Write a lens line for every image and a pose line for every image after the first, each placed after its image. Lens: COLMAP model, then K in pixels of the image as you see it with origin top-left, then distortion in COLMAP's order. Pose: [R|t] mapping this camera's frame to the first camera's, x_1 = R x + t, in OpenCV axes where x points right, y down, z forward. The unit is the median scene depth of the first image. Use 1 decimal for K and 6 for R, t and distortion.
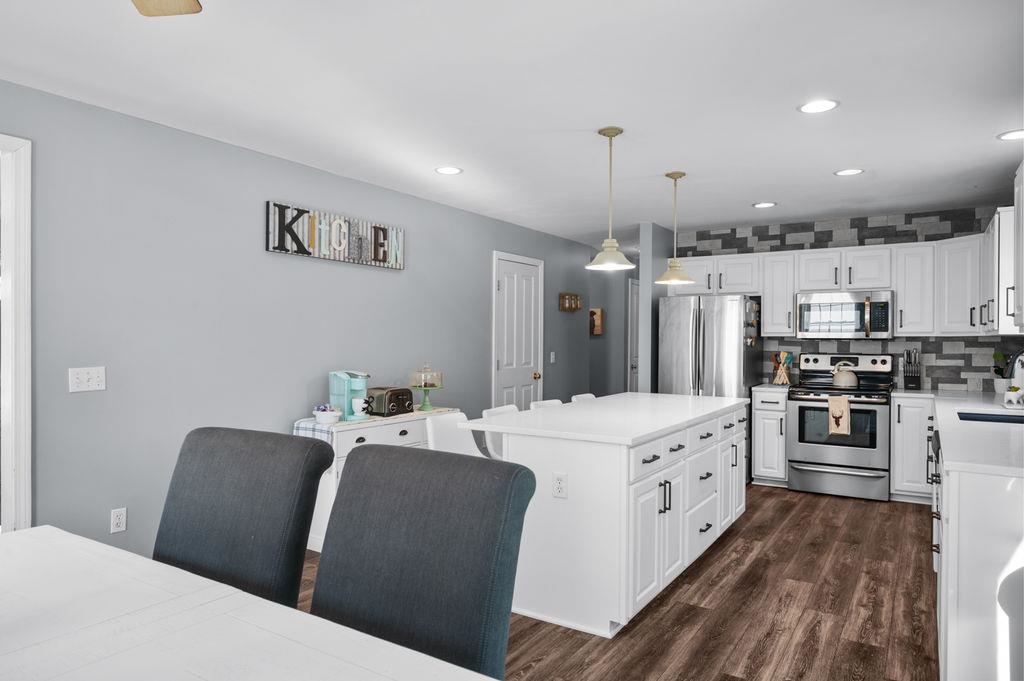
lens RADIAL K [[625.3, 0, 522.3], [0, 625.3, 342.2], [0, 0, 1]] dist [-0.004800, 0.000322]
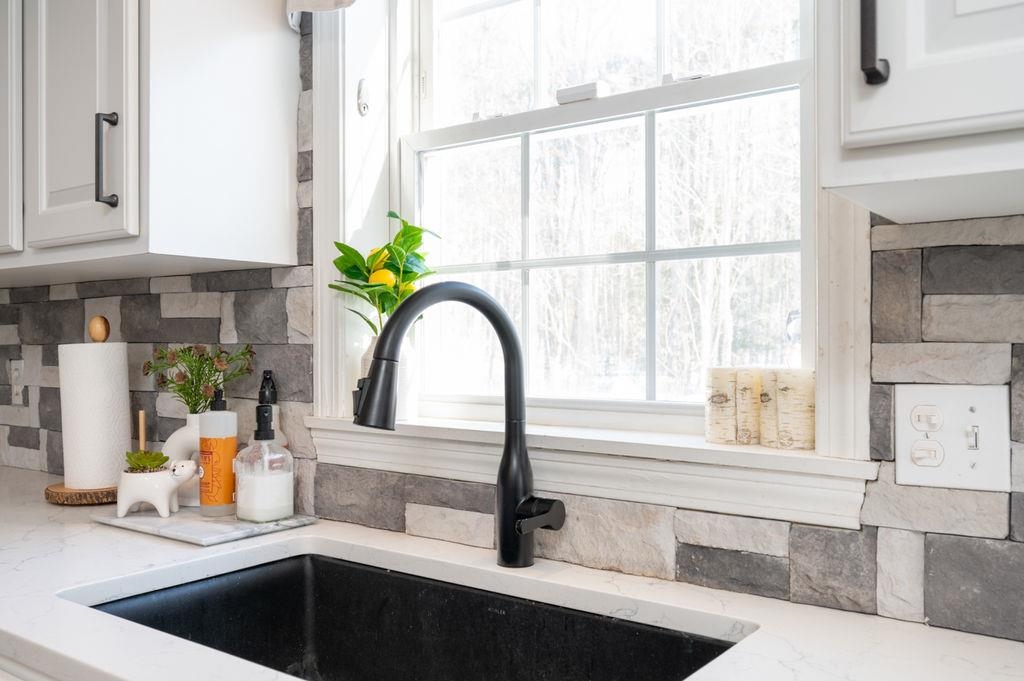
lens RADIAL K [[915.2, 0, 513.3], [0, 915.2, 340.5], [0, 0, 1]] dist [0.004117, -0.005204]
pose [[0.095920, -0.007917, 0.995358, 0.282198], [0.005141, 0.999959, 0.007458, 0.013994], [-0.995376, 0.004402, 0.095957, 0.560350]]
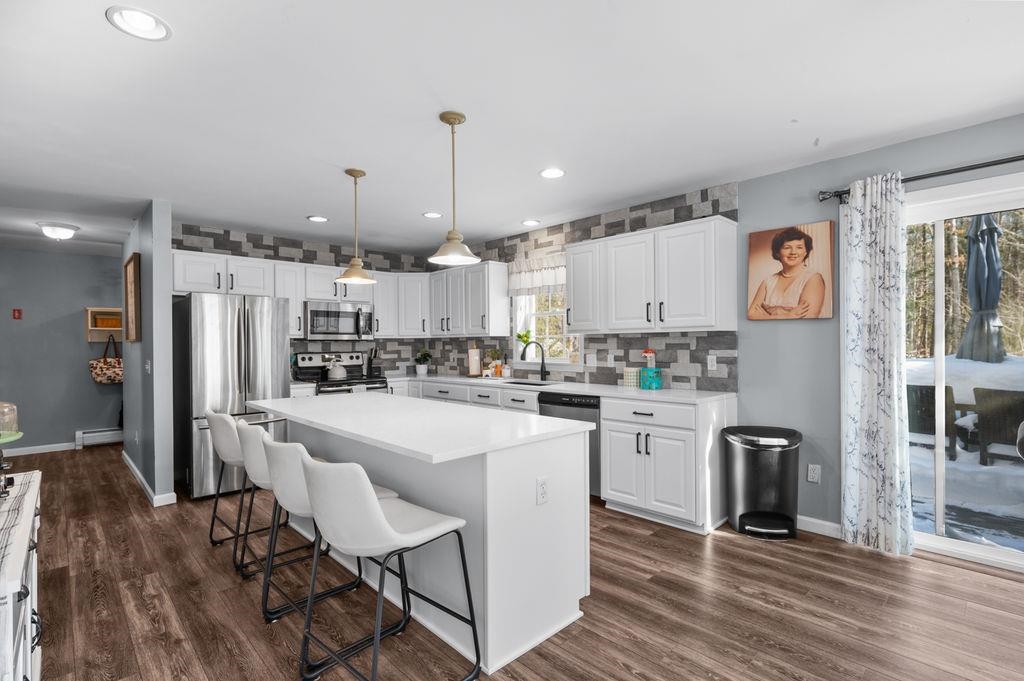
lens RADIAL K [[470.1, 0, 515.8], [0, 470.1, 343.6], [0, 0, 1]] dist [0.002344, 0.000433]
pose [[0.260812, -0.006779, 0.965366, -0.303035], [0.012994, 0.999909, 0.003511, 0.003005], [-0.965302, 0.011628, 0.260876, 0.411054]]
